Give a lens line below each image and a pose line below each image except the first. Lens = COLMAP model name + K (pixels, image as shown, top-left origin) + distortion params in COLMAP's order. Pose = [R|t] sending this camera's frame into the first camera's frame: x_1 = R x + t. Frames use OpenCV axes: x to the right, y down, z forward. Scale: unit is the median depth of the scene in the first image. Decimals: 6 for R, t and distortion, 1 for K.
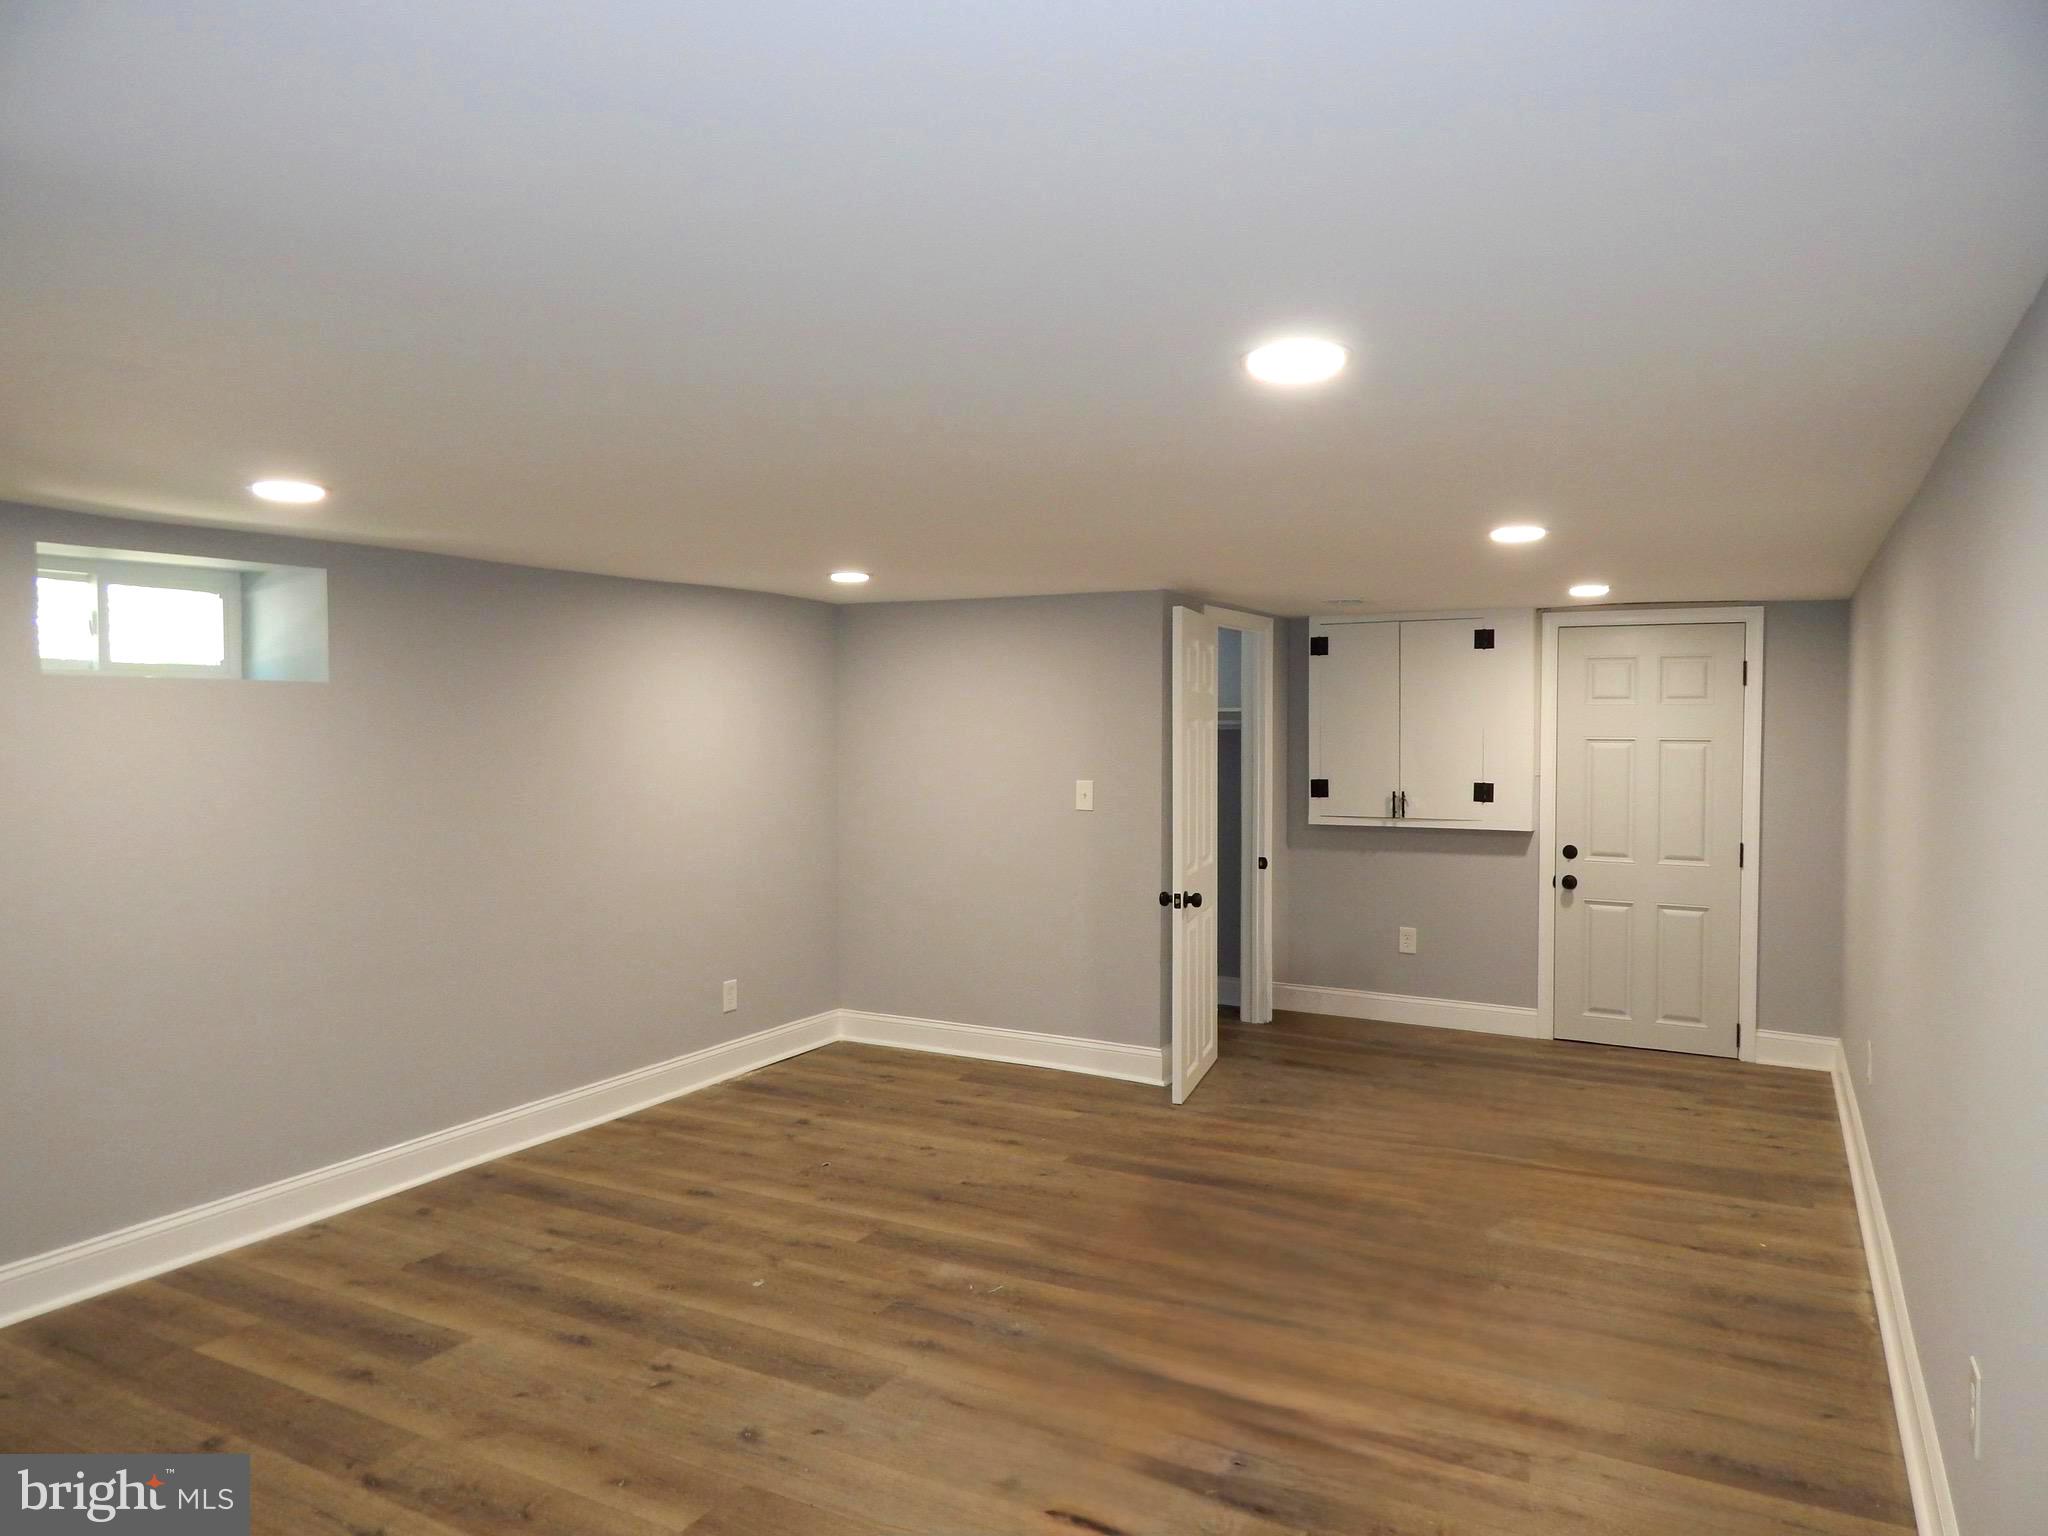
lens RADIAL K [[1368.8, 0, 1035.0], [0, 1368.8, 767.1], [0, 0, 1]] dist [0.035267, -0.010396]
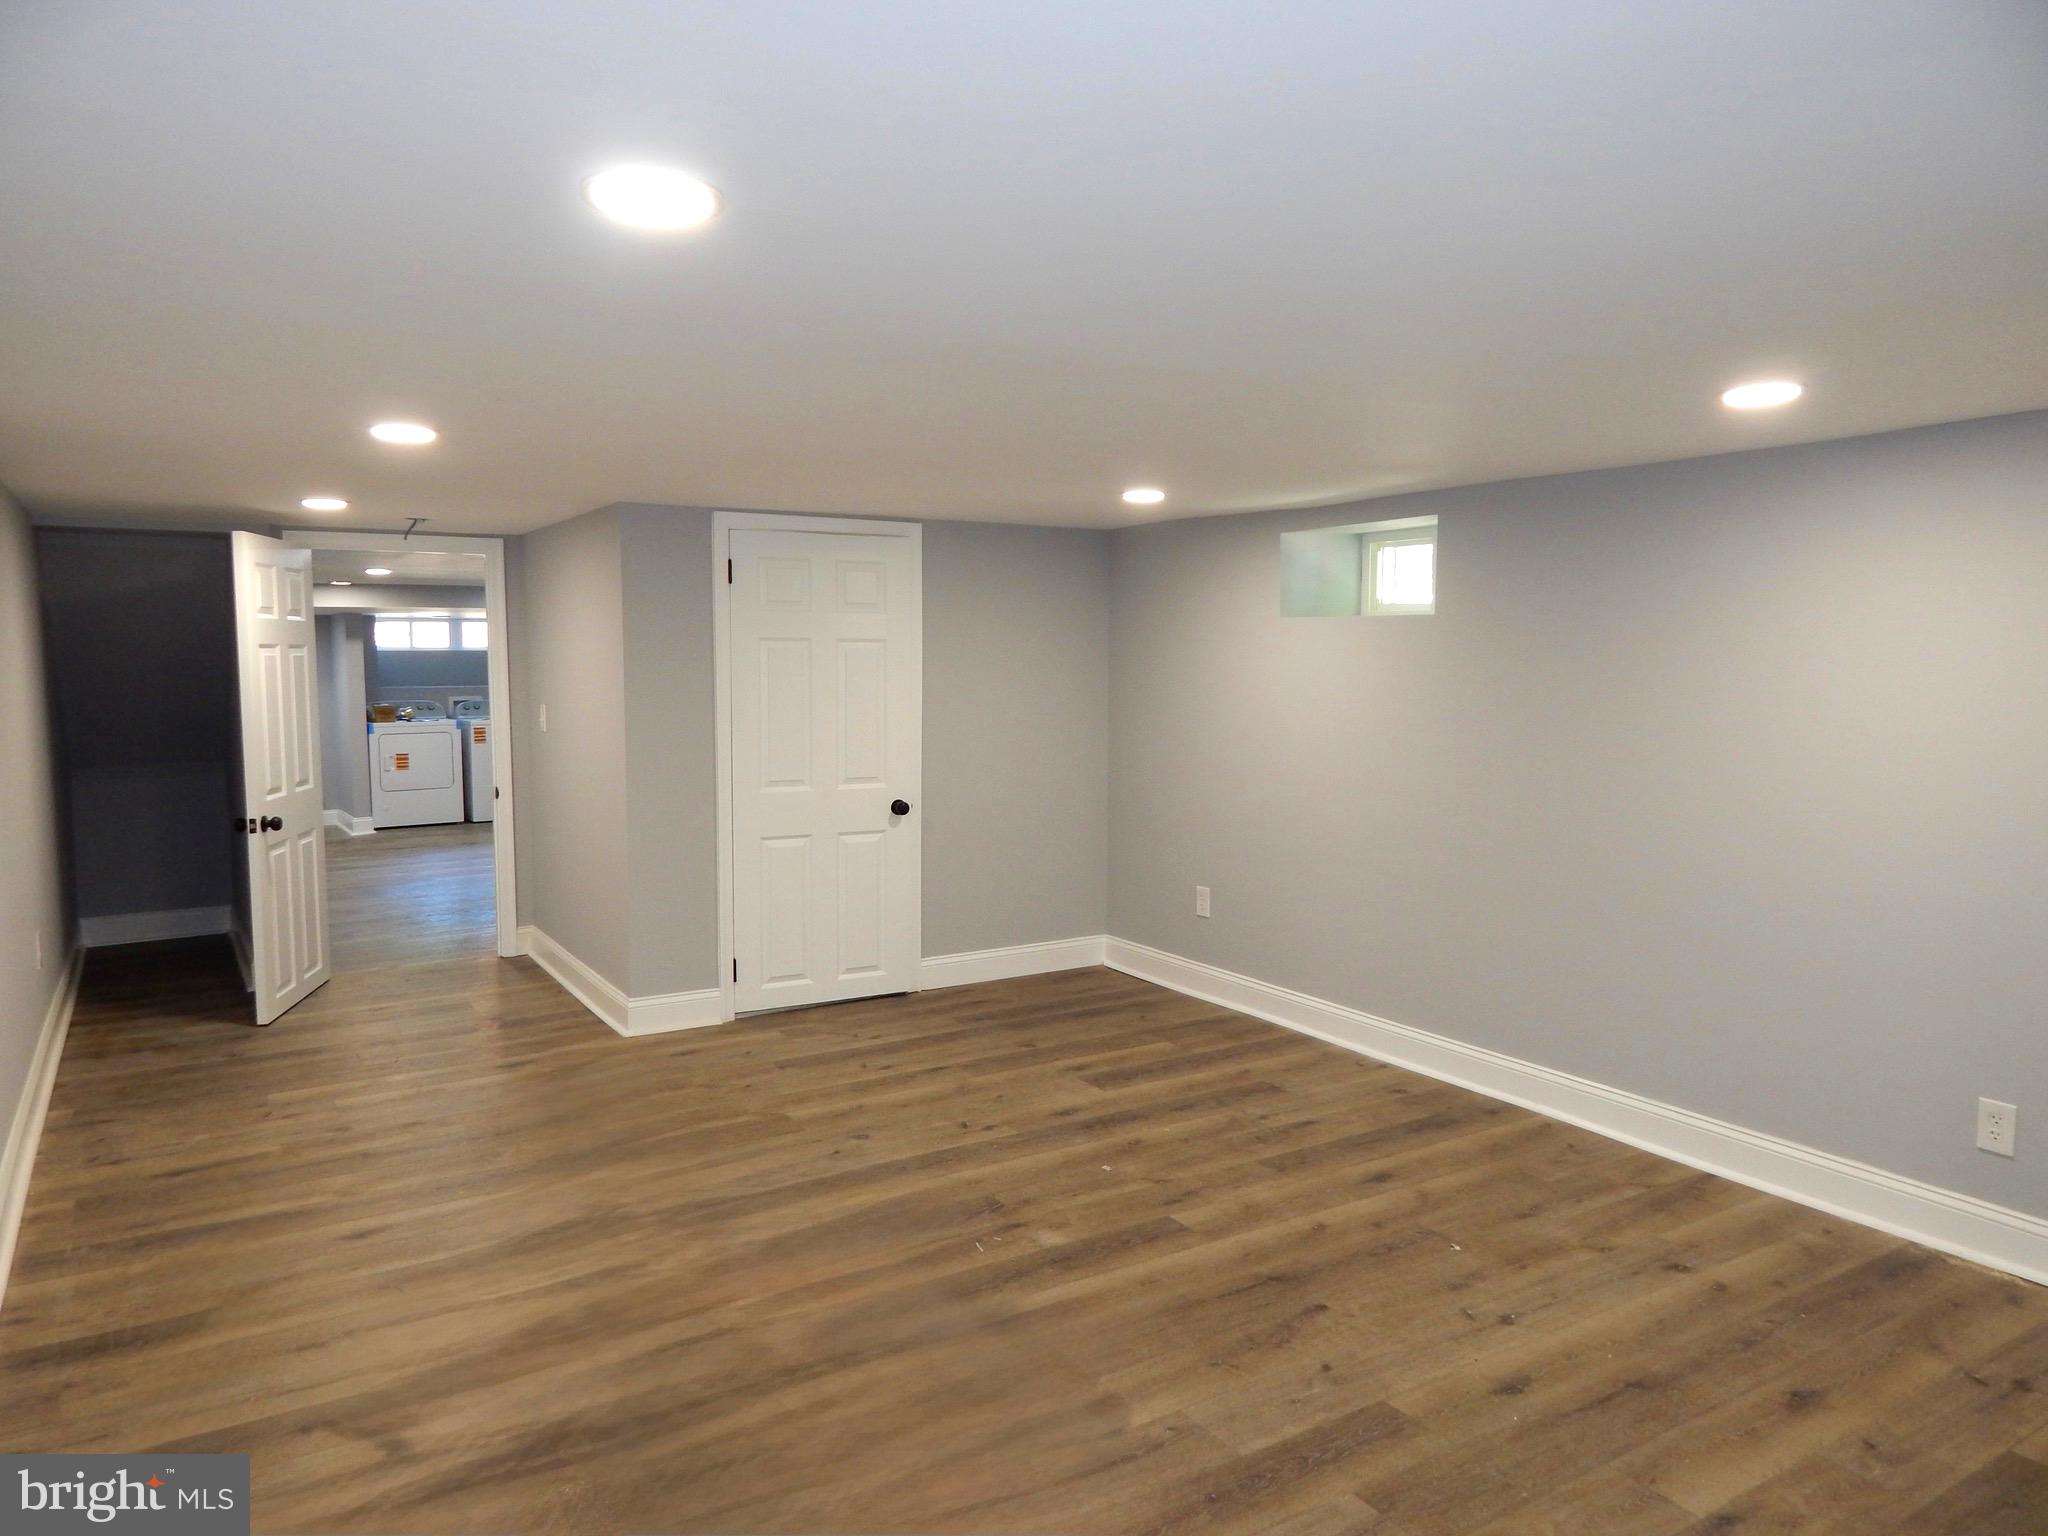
lens RADIAL K [[1368.8, 0, 1036.0], [0, 1368.8, 762.6], [0, 0, 1]] dist [0.035267, -0.010396]
pose [[-0.481195, 0.069708, -0.873838, 0.667735], [-0.032171, 0.994758, 0.097070, -0.043477], [0.876023, 0.074821, -0.476429, 1.278161]]
